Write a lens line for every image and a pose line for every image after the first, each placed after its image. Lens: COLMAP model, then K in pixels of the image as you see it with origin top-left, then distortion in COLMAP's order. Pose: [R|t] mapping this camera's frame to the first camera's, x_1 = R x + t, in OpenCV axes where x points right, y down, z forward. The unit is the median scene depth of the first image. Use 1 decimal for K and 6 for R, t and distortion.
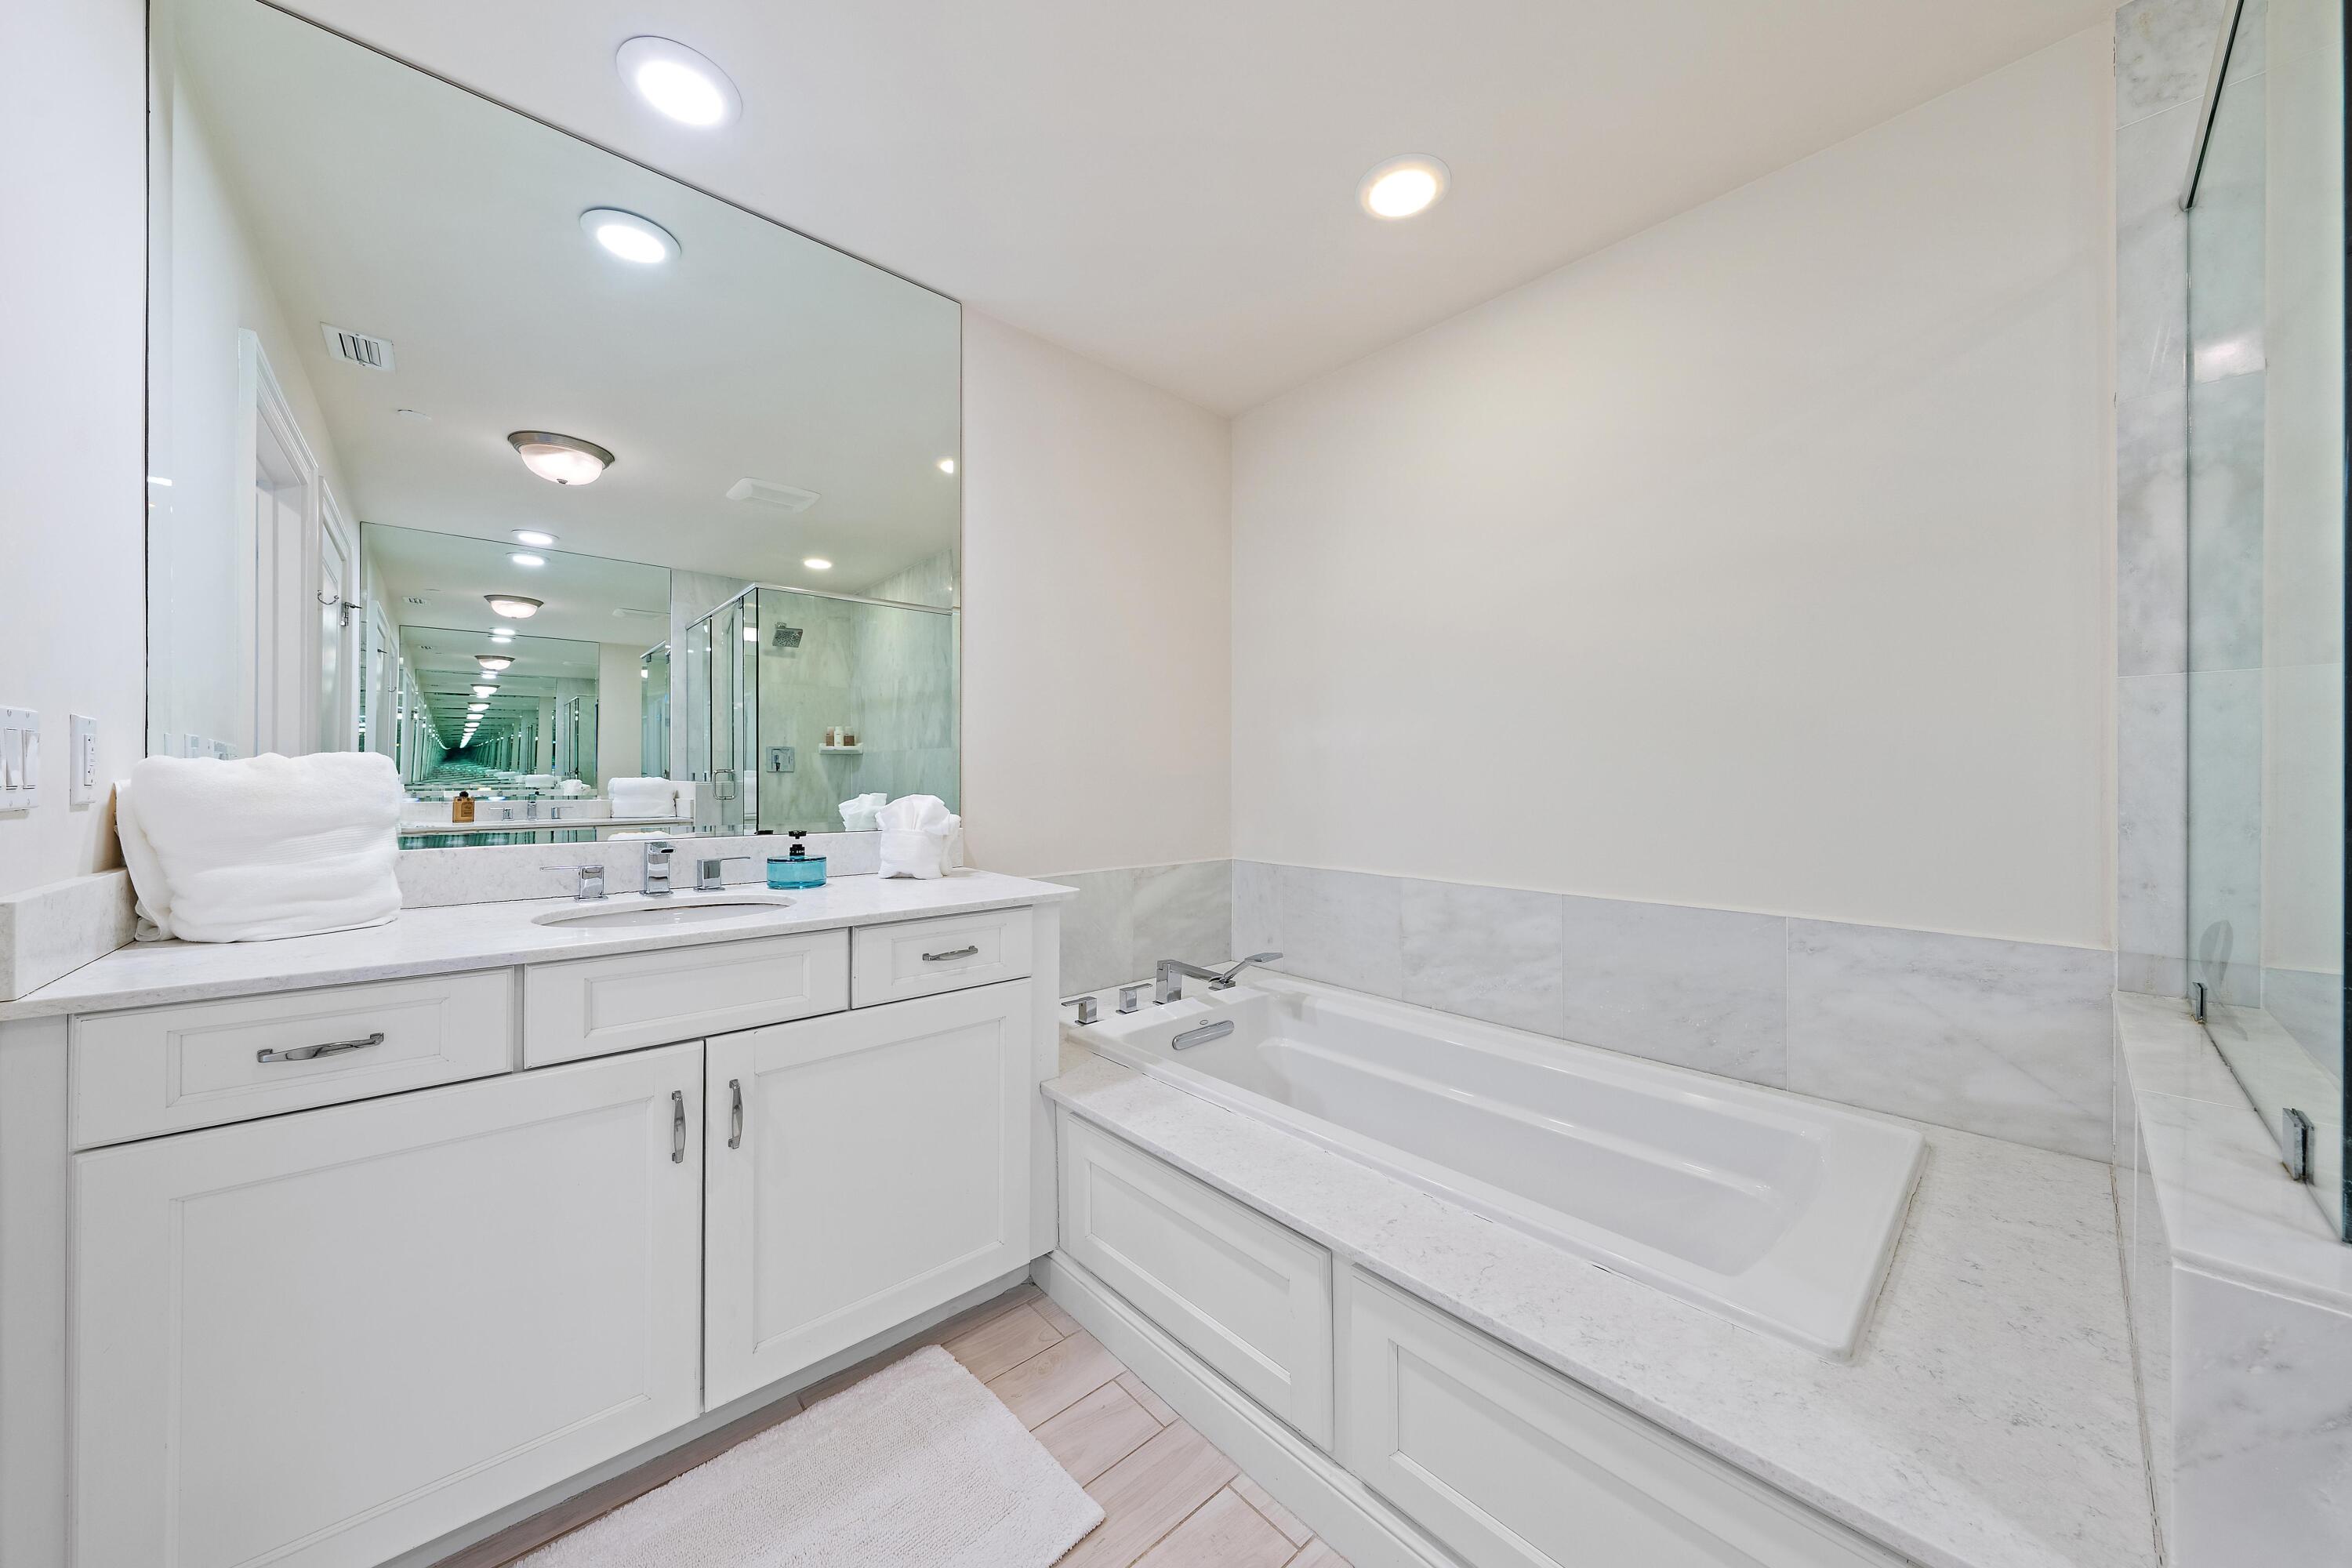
lens RADIAL K [[804.3, 0, 1180.7], [0, 804.3, 786.9], [0, 0, 1]] dist [-0.000574, 0.000158]
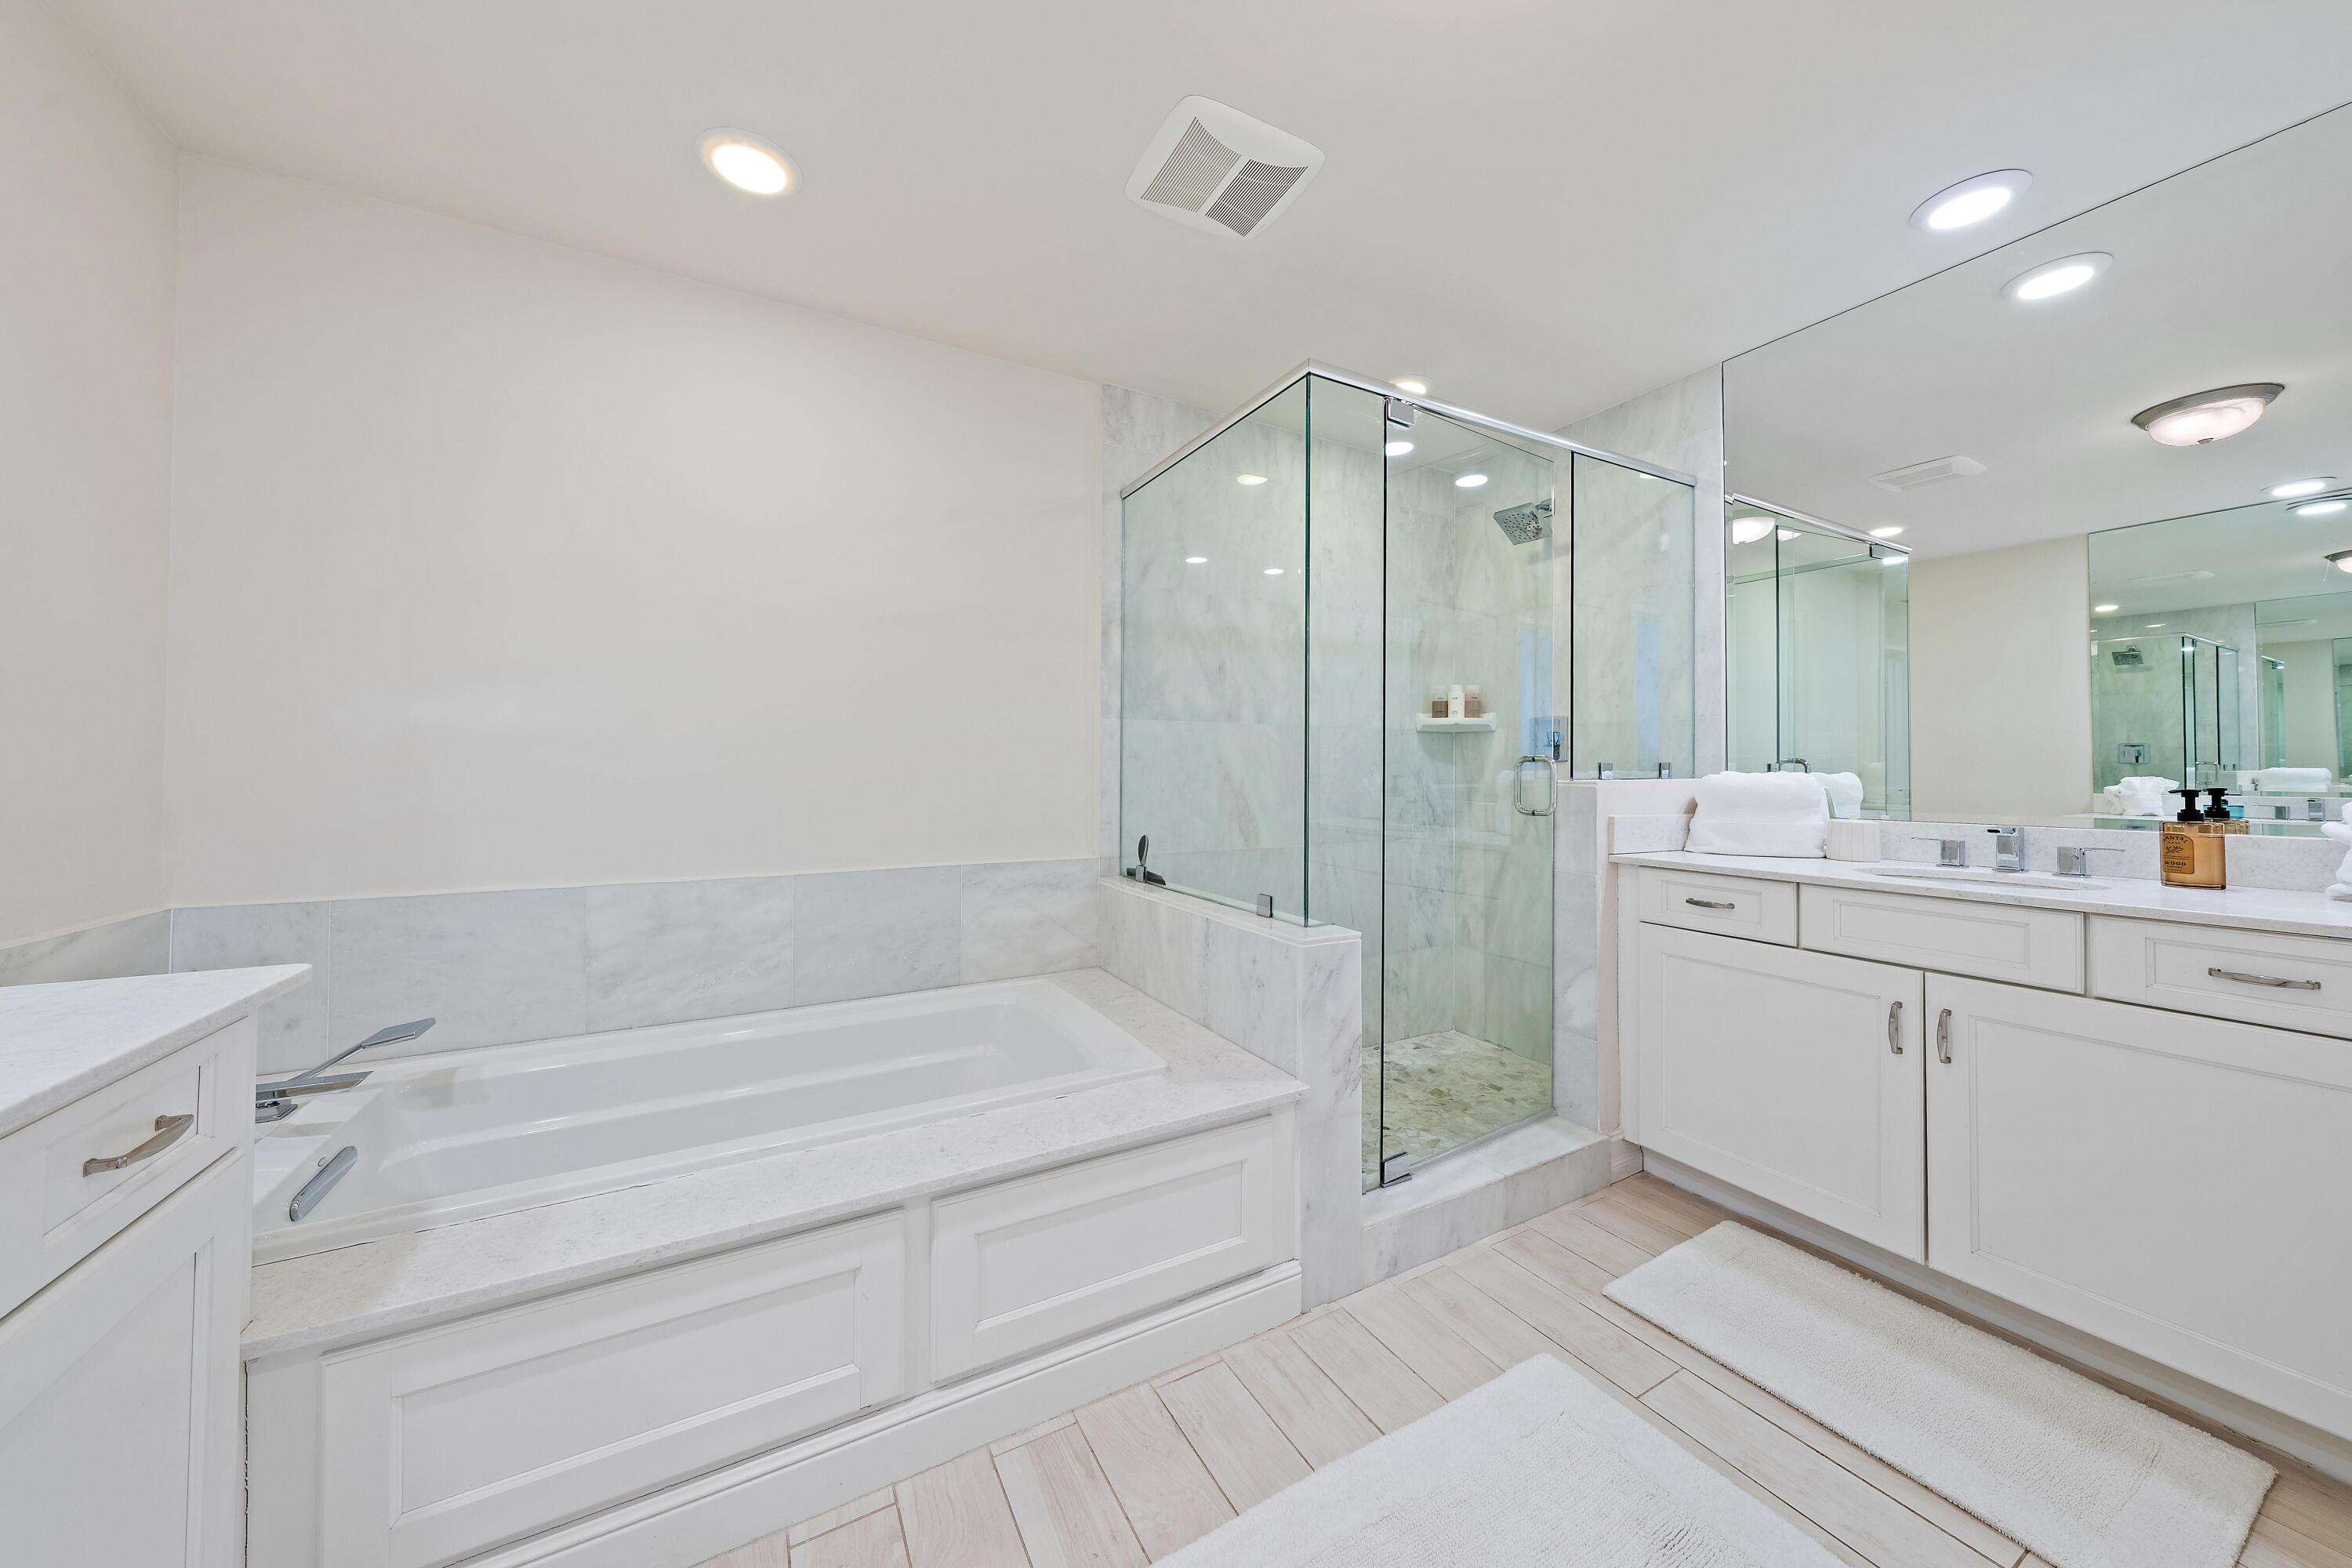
lens RADIAL K [[804.3, 0, 1185.8], [0, 804.3, 769.8], [0, 0, 1]] dist [-0.000574, 0.000158]
pose [[0.228052, -0.000683, 0.973649, -0.561044], [0.009110, 0.999957, -0.001432, -0.004311], [-0.973606, 0.009196, 0.228049, 0.271902]]
